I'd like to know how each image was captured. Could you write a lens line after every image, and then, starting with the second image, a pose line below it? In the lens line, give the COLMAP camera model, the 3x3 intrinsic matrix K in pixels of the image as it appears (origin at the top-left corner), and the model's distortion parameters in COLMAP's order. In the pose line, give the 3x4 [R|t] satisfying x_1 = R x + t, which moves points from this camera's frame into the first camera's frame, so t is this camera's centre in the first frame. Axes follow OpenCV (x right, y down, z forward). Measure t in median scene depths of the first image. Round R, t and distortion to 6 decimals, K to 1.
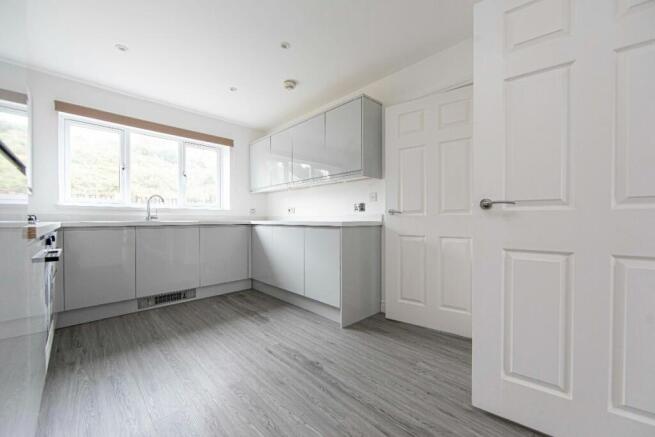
lens RADIAL K [[256.7, 0, 327.5], [0, 256.7, 218.5], [0, 0, 1]] dist [0.001414, 0.000159]
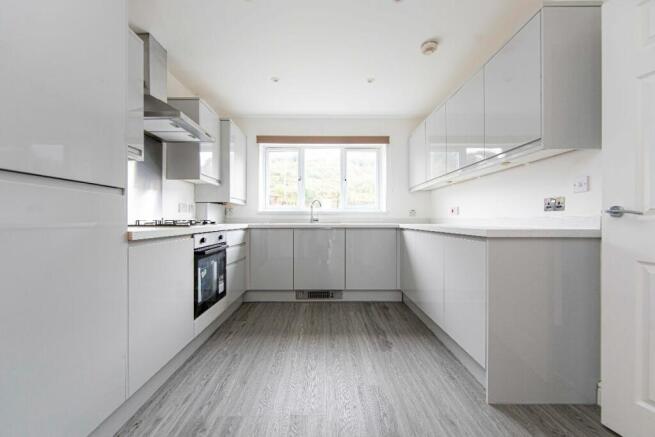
lens RADIAL K [[261.6, 0, 324.1], [0, 261.6, 218.6], [0, 0, 1]] dist [-0.001170, -0.000107]
pose [[0.719624, -0.000309, -0.694364, 0.157219], [-0.000439, 0.999999, -0.000901, -0.009961], [0.694364, 0.000953, 0.719624, 0.211664]]
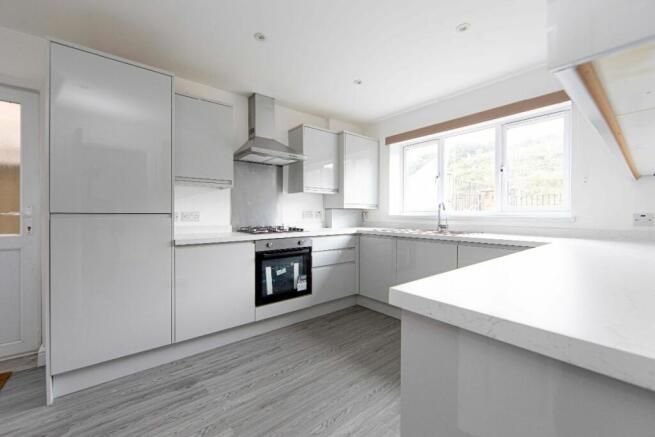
lens RADIAL K [[258.4, 0, 329.4], [0, 258.4, 212.8], [0, 0, 1]] dist [0.000136, -0.000021]
pose [[-0.066858, -0.003982, -0.997755, 0.272542], [-0.000143, 0.999992, -0.003982, -0.052677], [0.997763, -0.000124, -0.066858, 0.702476]]
